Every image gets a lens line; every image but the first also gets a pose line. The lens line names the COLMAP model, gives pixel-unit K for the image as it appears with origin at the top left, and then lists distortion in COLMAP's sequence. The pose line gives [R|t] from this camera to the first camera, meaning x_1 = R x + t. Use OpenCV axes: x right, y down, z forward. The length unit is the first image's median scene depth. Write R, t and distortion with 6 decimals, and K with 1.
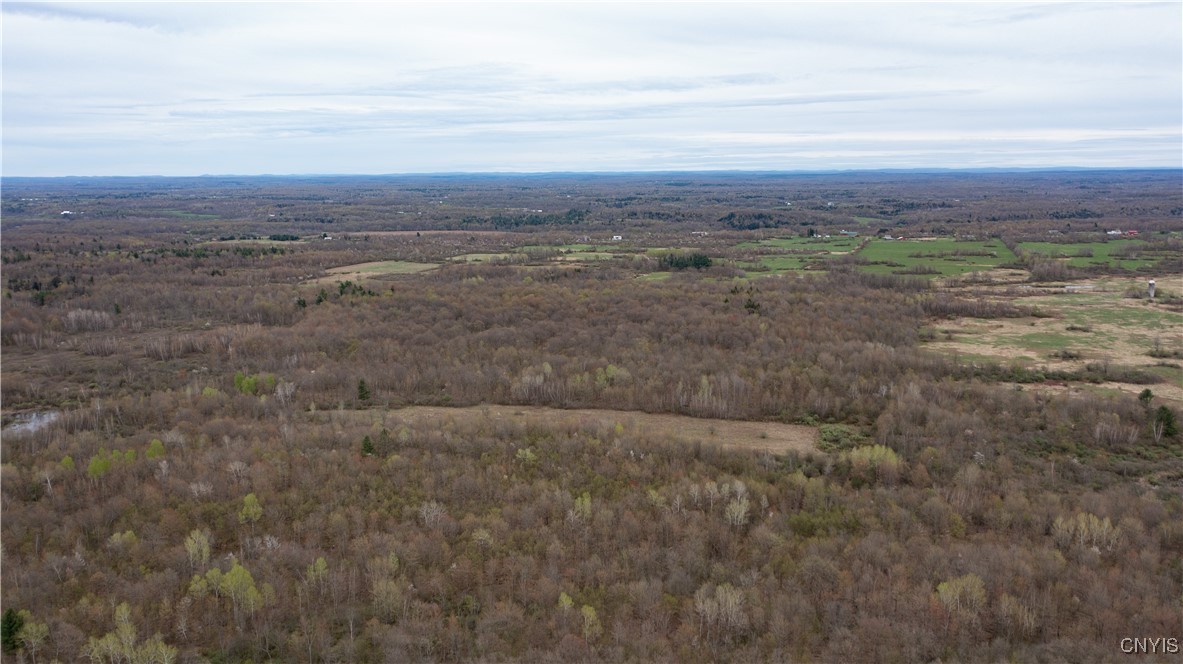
lens RADIAL K [[943.3, 0, 592.9], [0, 943.3, 329.8], [0, 0, 1]] dist [0.003048, 0.007316]
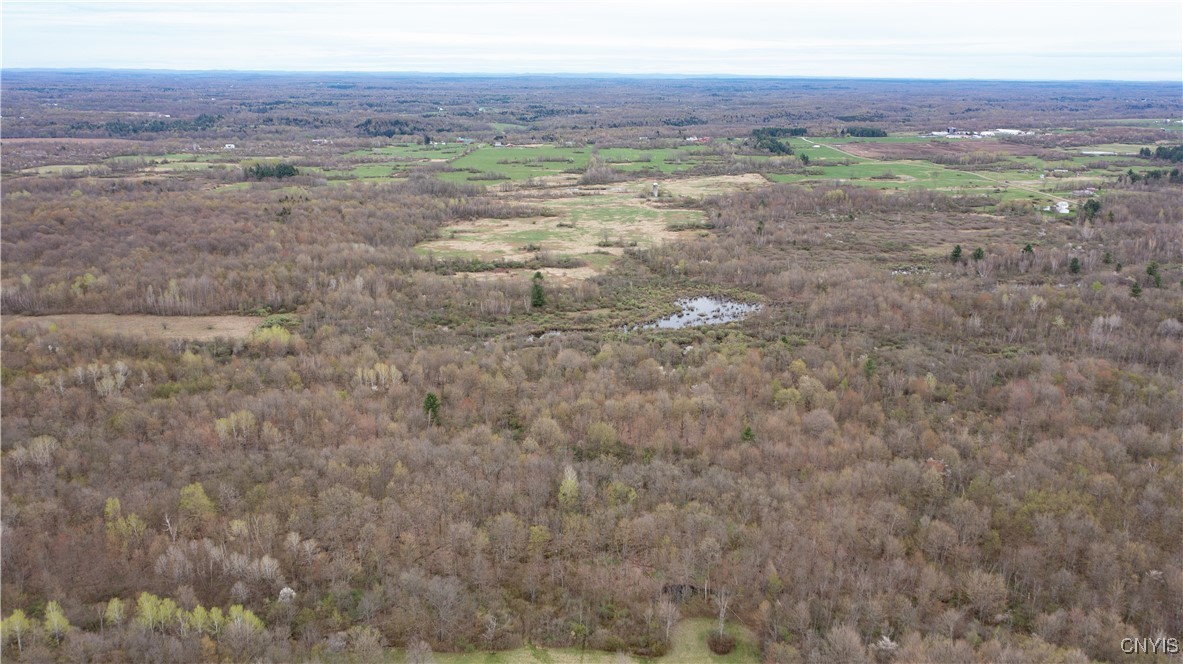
lens RADIAL K [[943.3, 0, 592.9], [0, 943.3, 329.8], [0, 0, 1]] dist [0.003048, 0.007316]
pose [[0.948173, -0.067329, 0.310539, 0.098952], [0.036064, 0.993781, 0.105348, 0.003470], [-0.315700, -0.088689, 0.944705, -0.095451]]
